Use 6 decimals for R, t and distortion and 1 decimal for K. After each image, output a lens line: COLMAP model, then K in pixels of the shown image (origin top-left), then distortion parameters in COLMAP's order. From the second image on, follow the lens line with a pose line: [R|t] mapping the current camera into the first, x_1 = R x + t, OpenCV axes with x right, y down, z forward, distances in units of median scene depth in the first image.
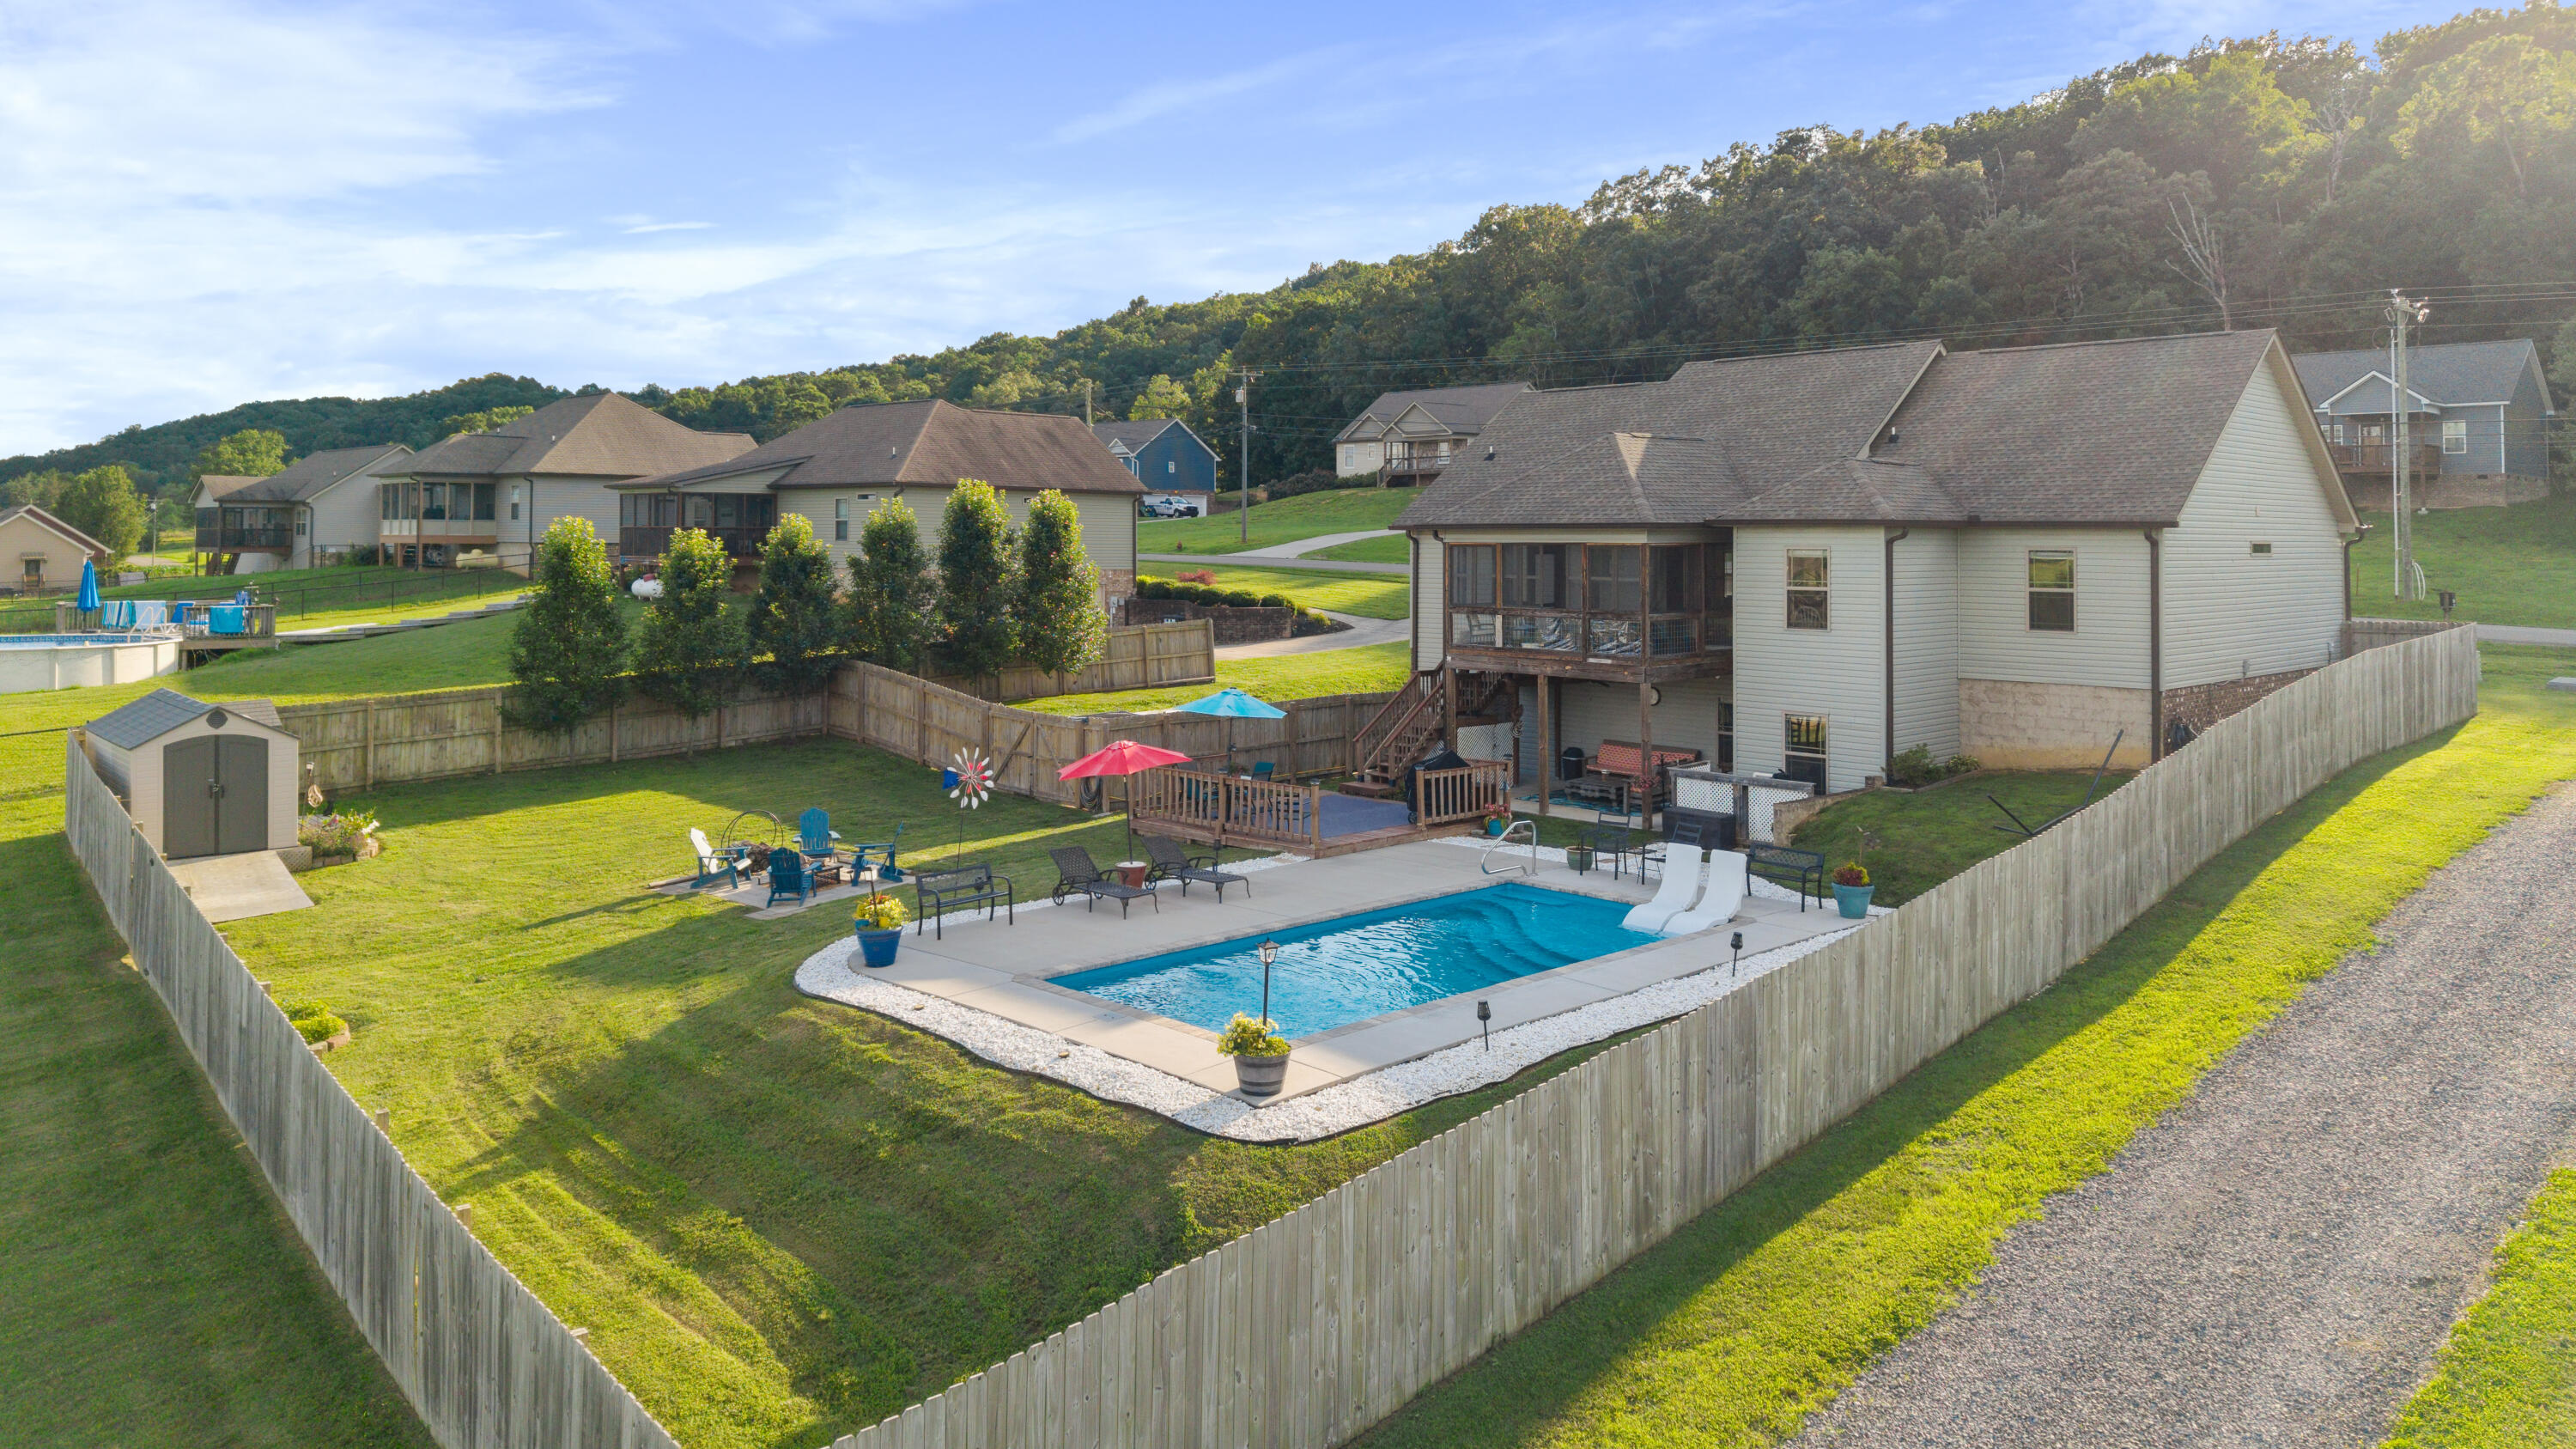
lens RADIAL K [[1736.4, 0, 1288.0], [0, 1736.4, 724.5], [0, 0, 1]] dist [-0.002016, 0.001066]
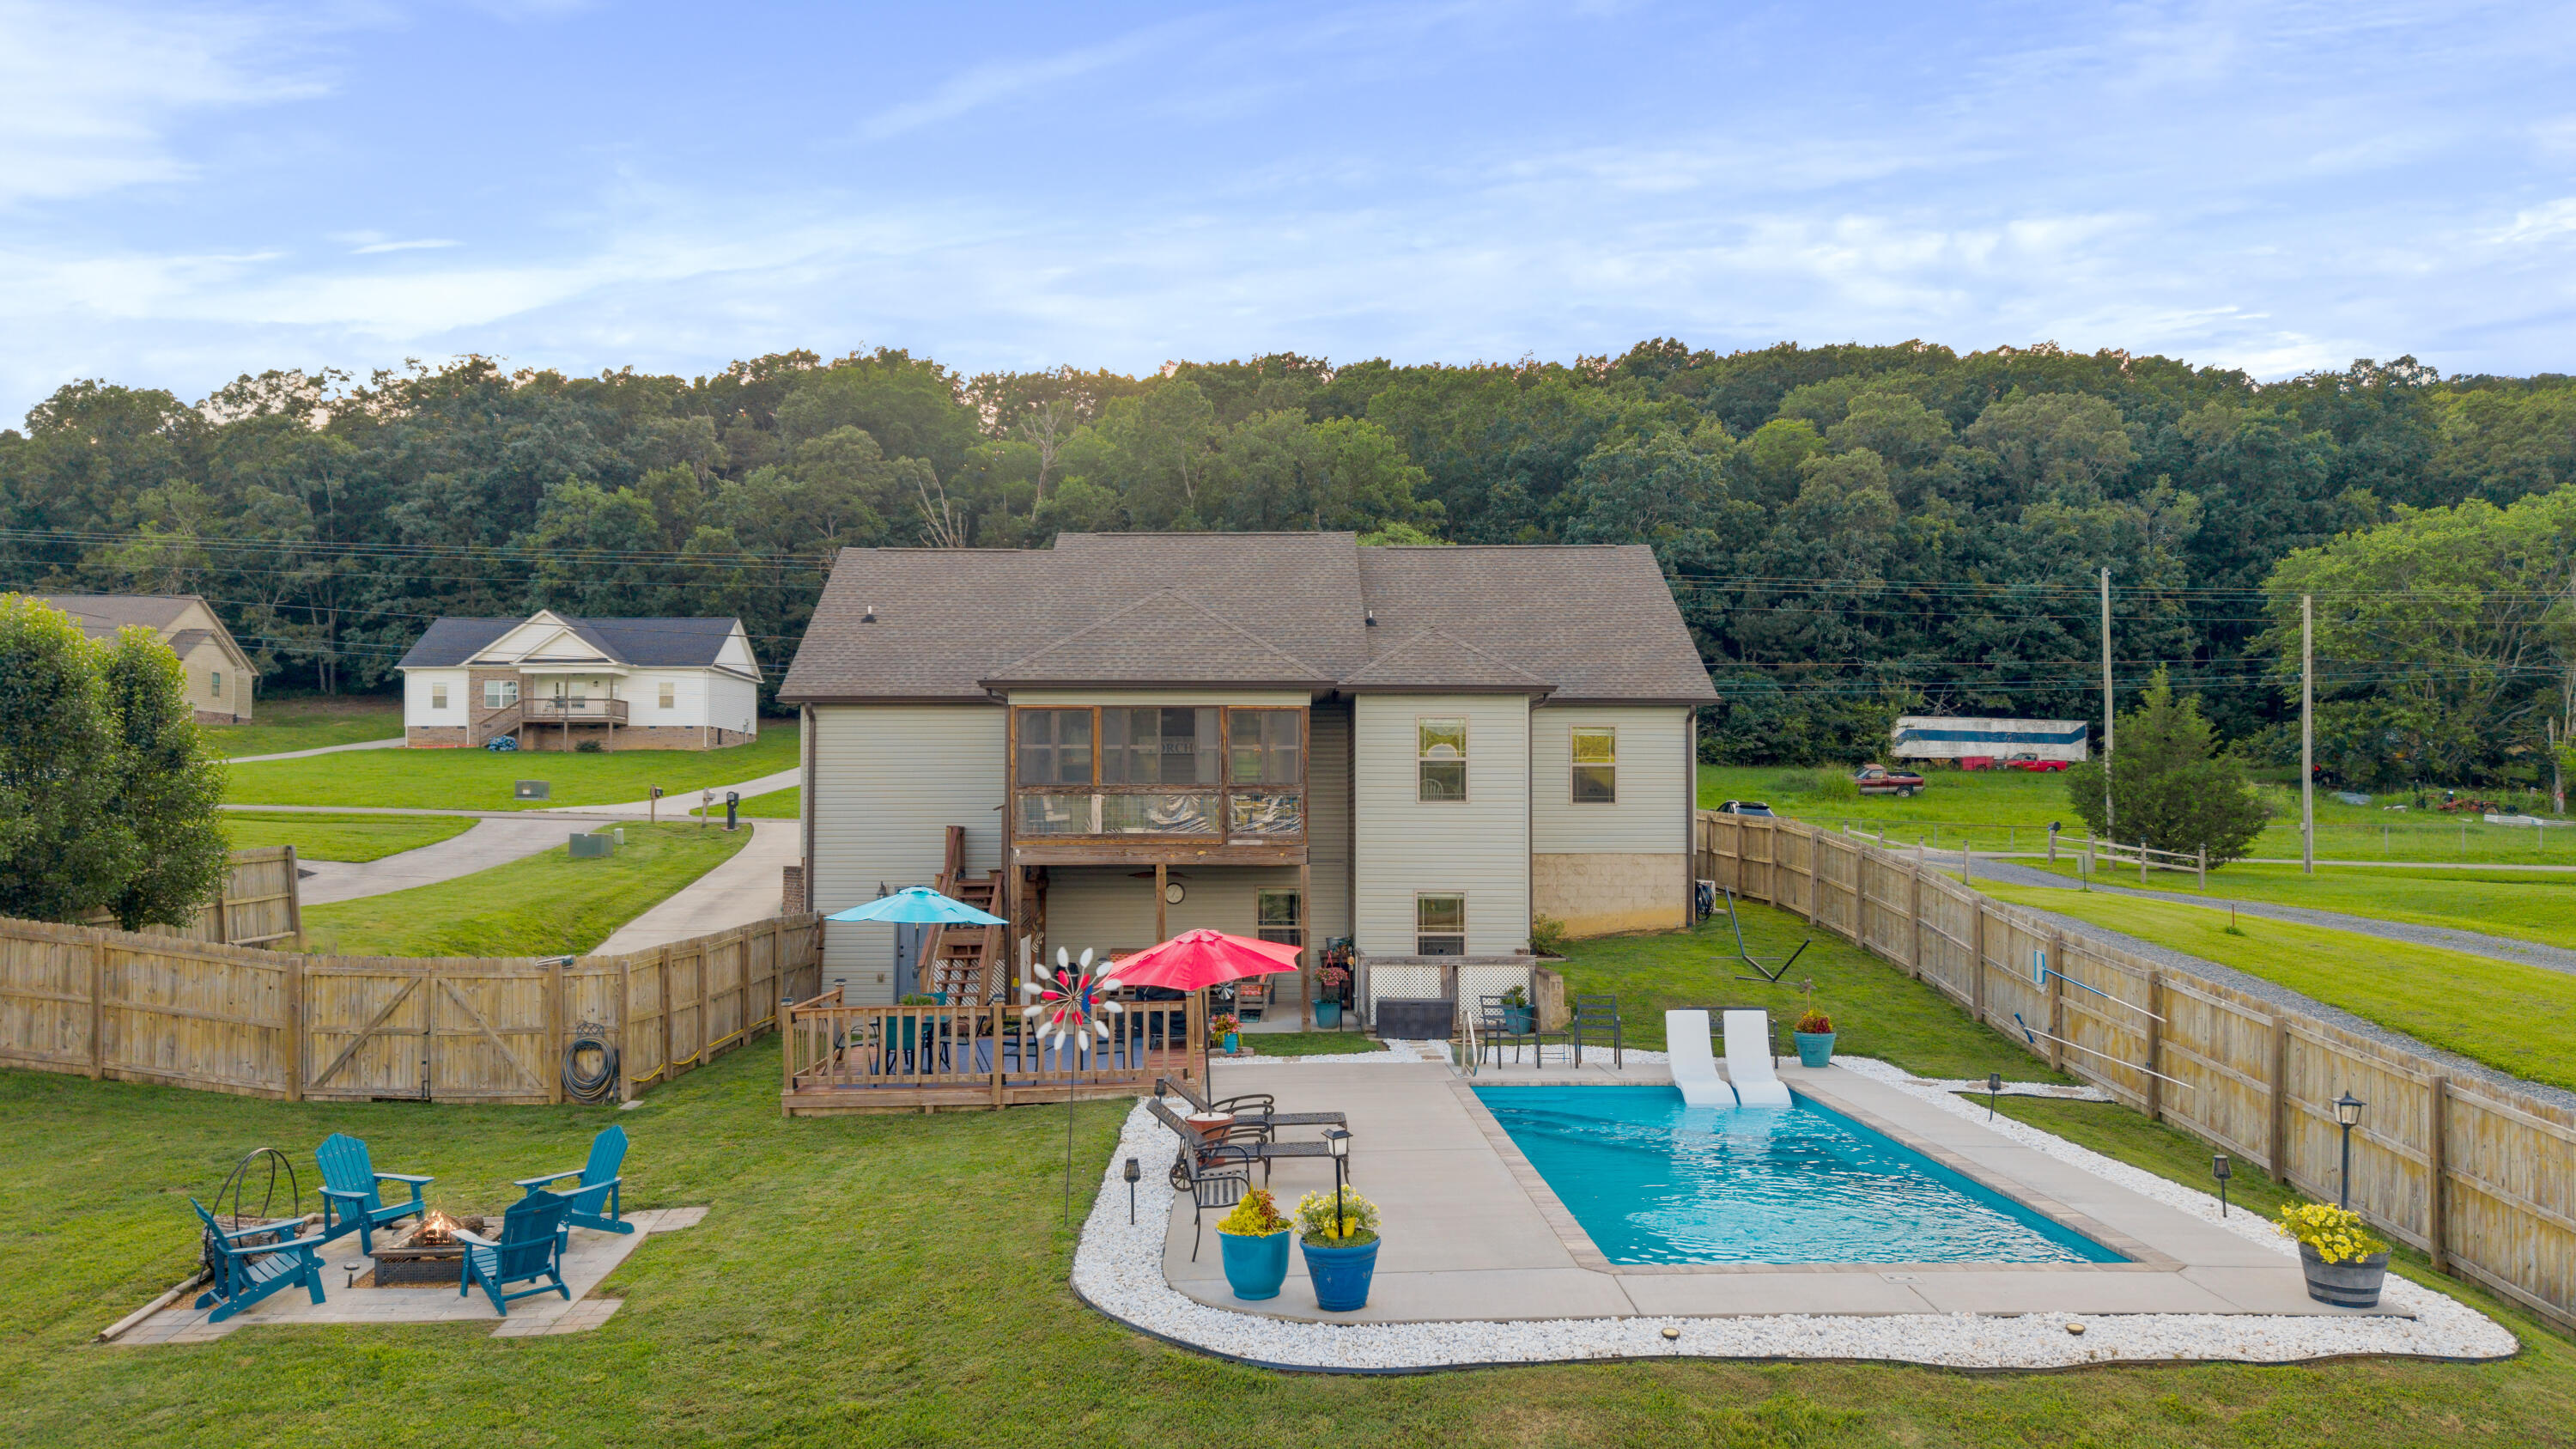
lens RADIAL K [[1811.0, 0, 1288.0], [0, 1811.0, 724.5], [0, 0, 1]] dist [-0.003613, -0.000289]
pose [[0.666862, 0.036365, 0.744293, -0.416898], [0.089121, 0.987748, -0.128109, 0.019695], [-0.739833, 0.151763, 0.655451, 0.346178]]
